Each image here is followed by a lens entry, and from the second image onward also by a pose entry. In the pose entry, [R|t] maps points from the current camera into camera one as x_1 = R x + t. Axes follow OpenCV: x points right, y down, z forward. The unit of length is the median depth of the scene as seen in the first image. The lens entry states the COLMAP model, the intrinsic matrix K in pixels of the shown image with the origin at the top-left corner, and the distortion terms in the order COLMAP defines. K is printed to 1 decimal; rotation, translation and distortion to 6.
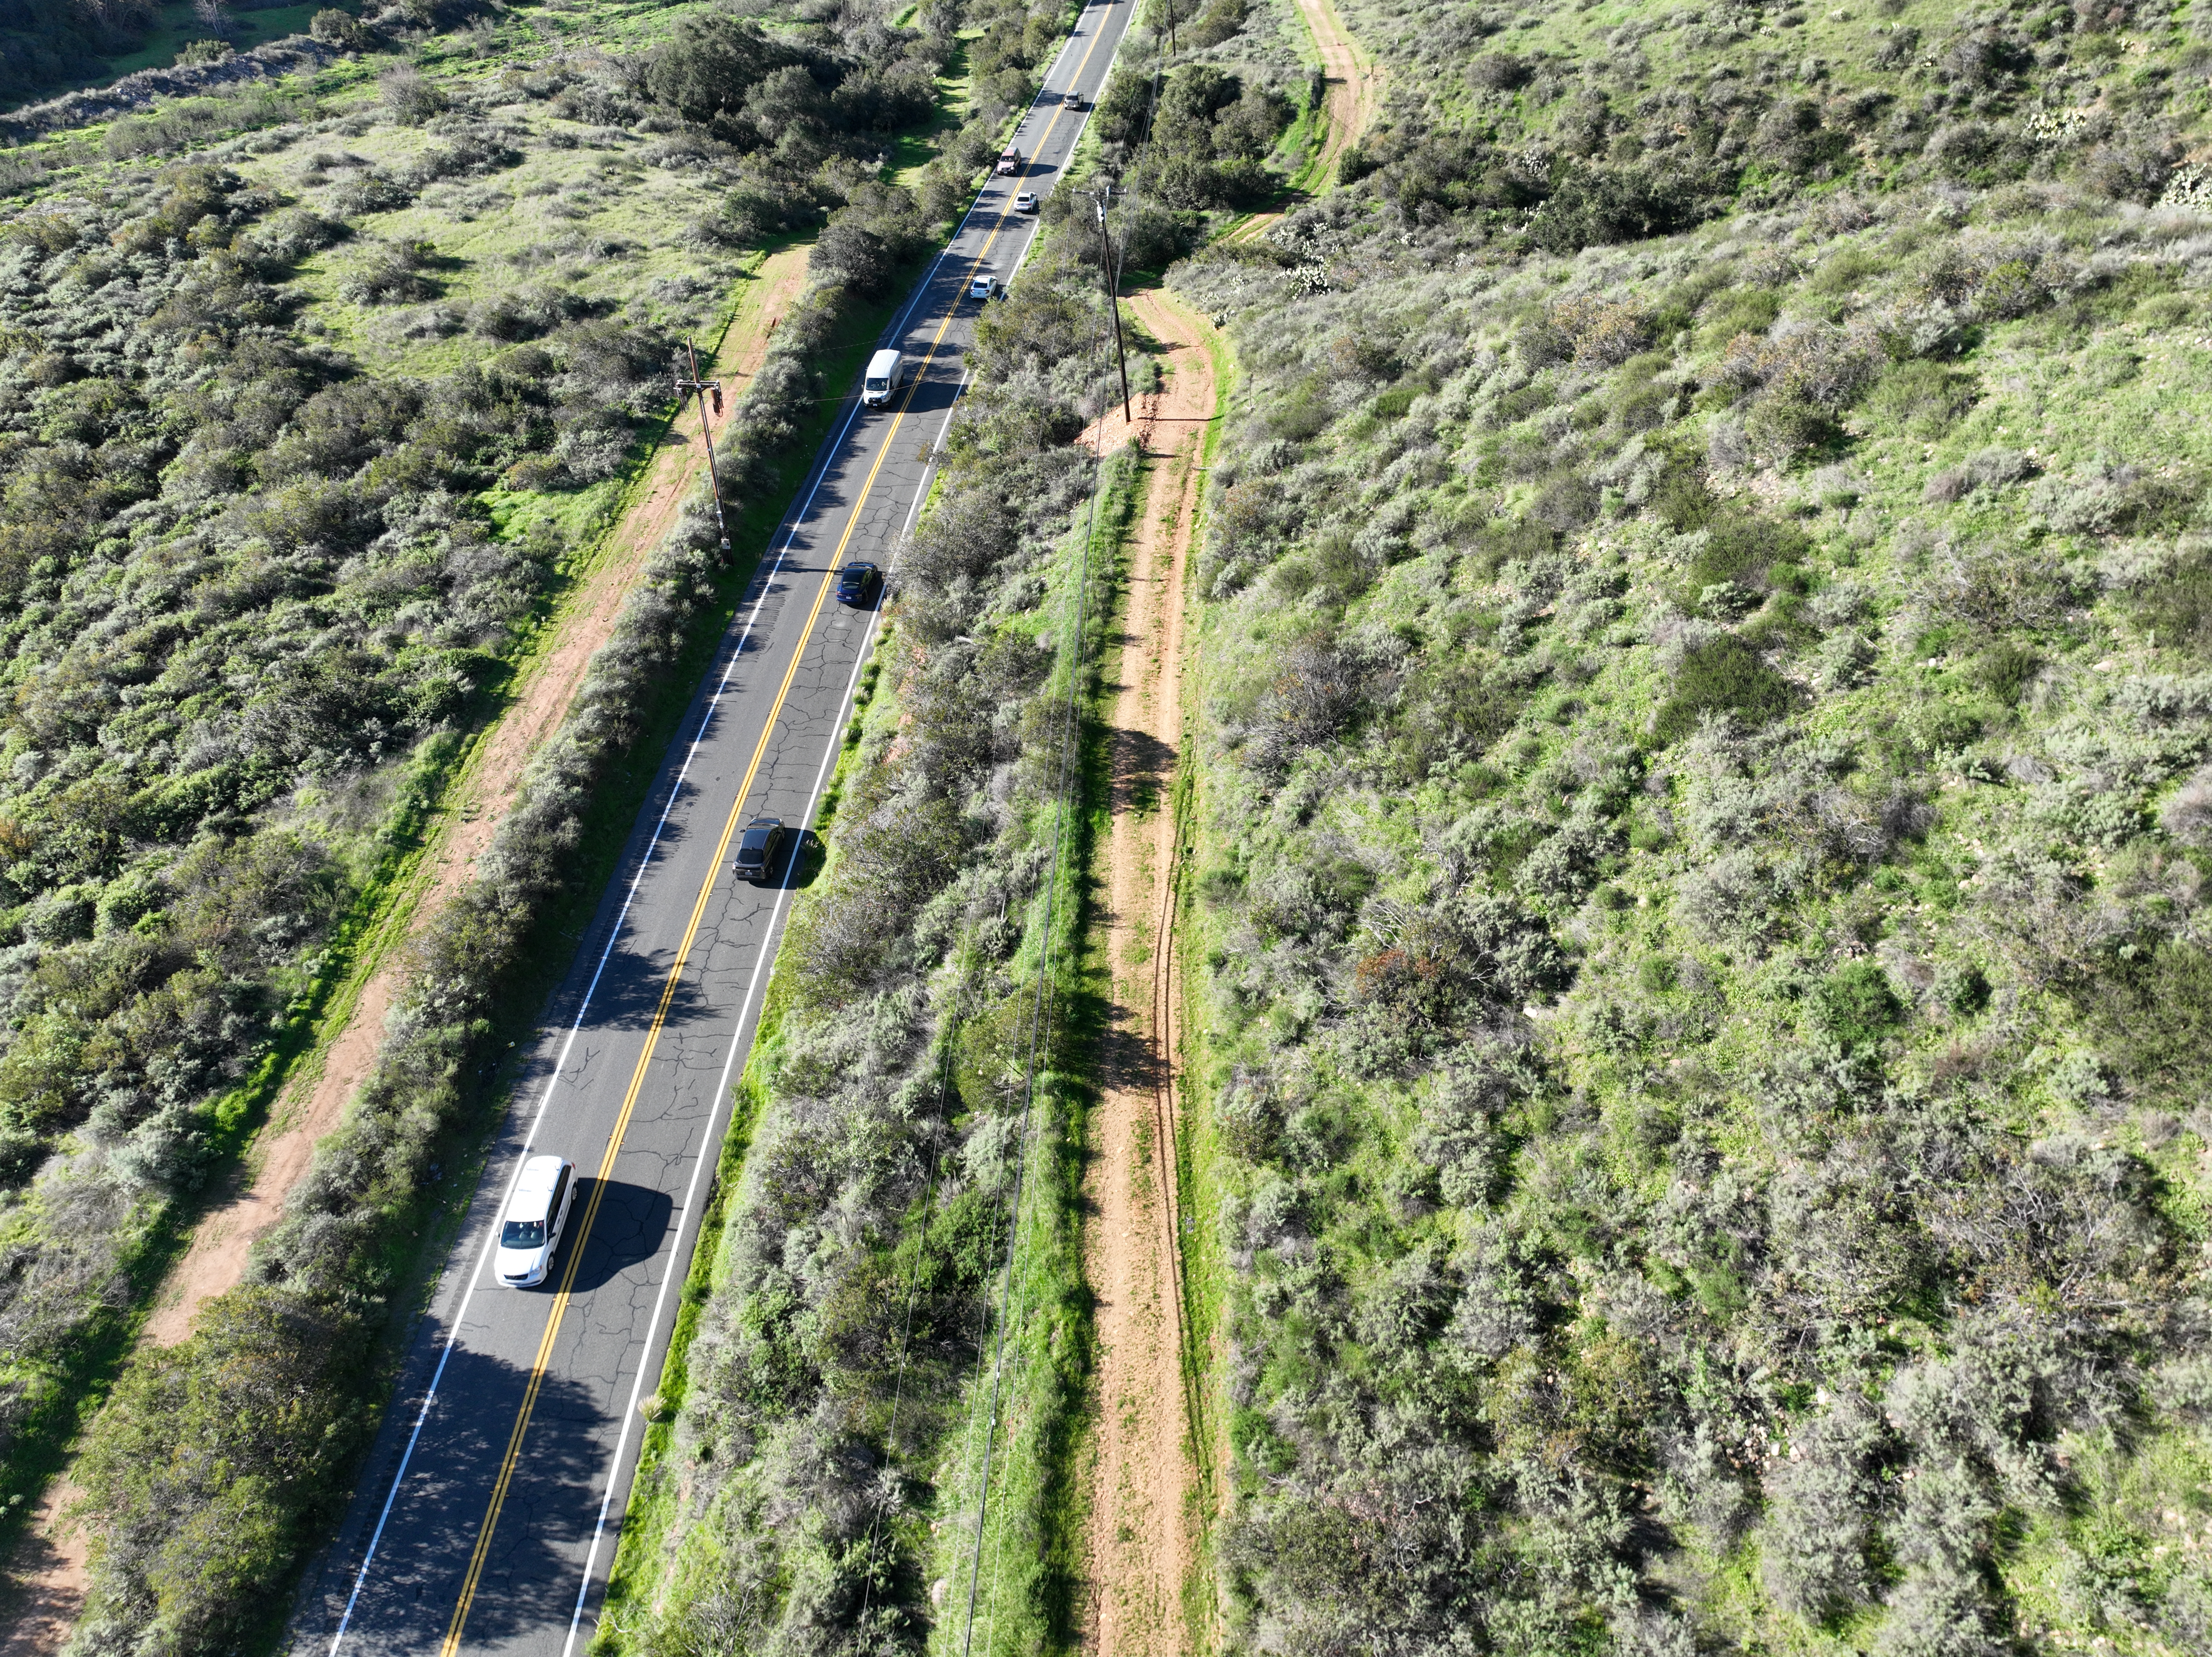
lens RADIAL K [[1524.2, 0, 1110.9], [0, 1524.2, 839.2], [0, 0, 1]] dist [-0.000567, 0.017400]
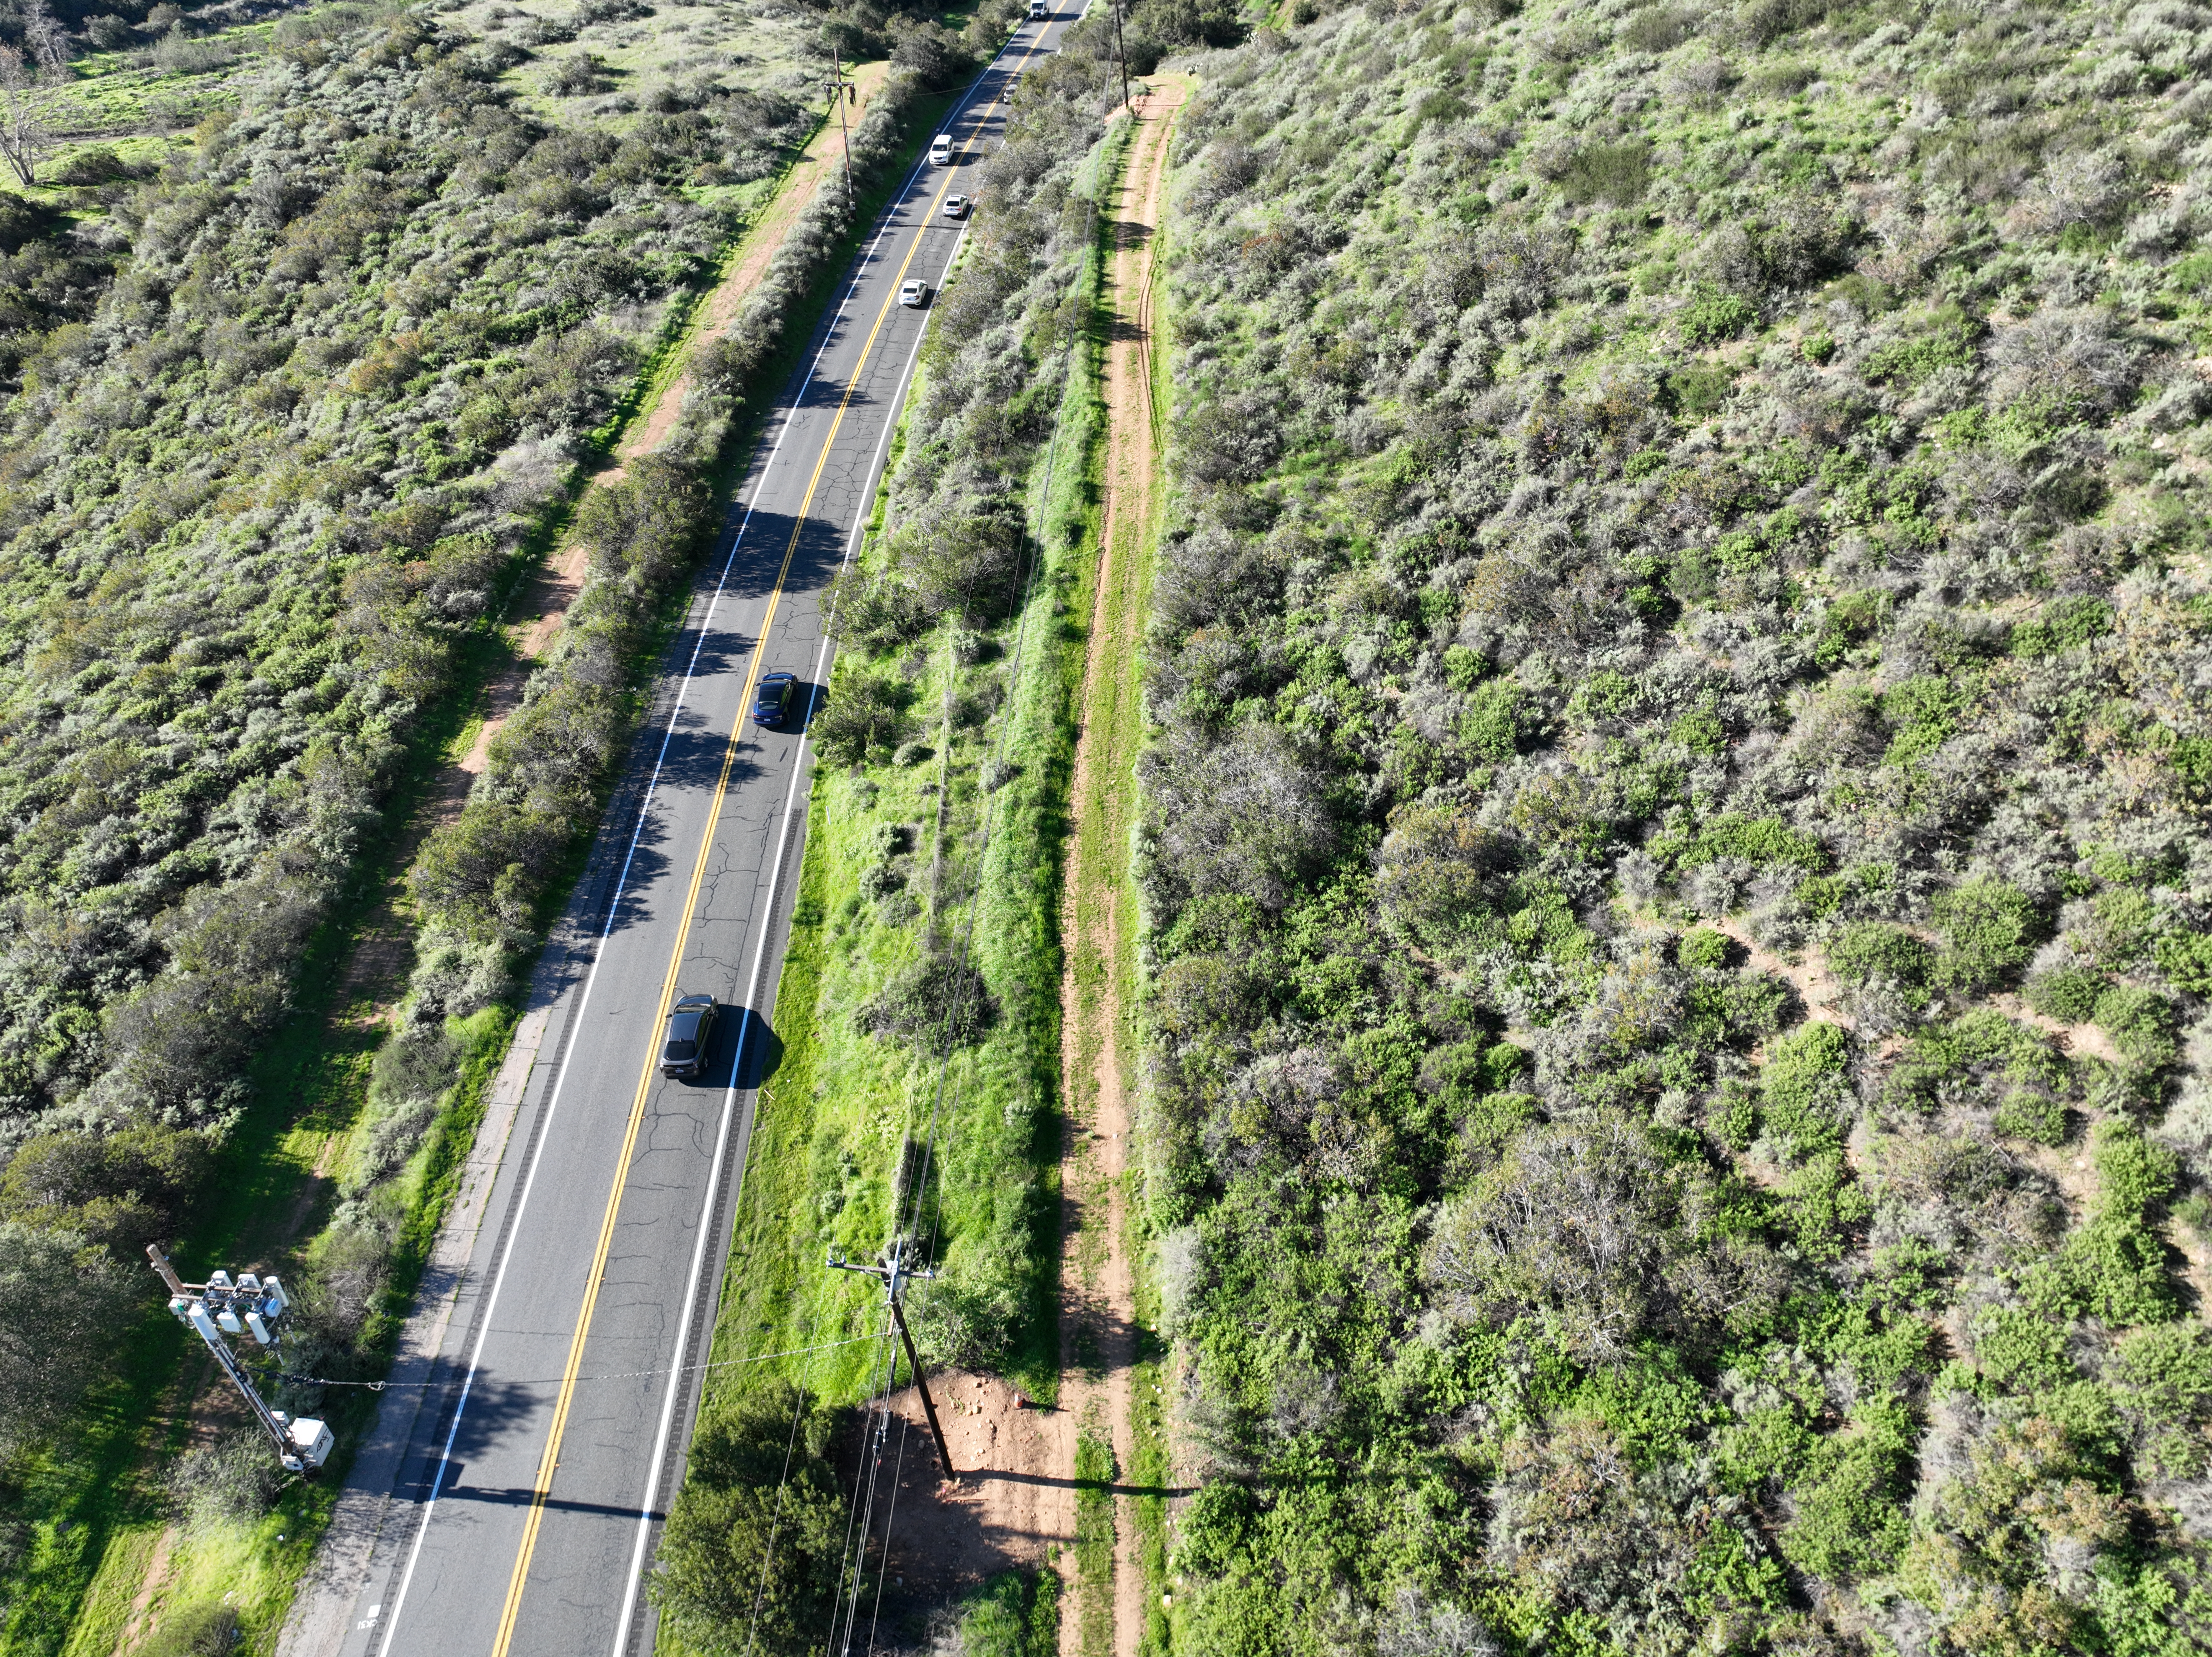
lens RADIAL K [[1524.2, 0, 1112.1], [0, 1524.2, 820.3], [0, 0, 1]] dist [-0.000567, 0.017400]
pose [[0.999998, 0.000070, -0.002184, -0.000057], [-0.000086, 0.999972, -0.007491, 0.470980], [0.002184, 0.007491, 0.999970, -0.531172]]
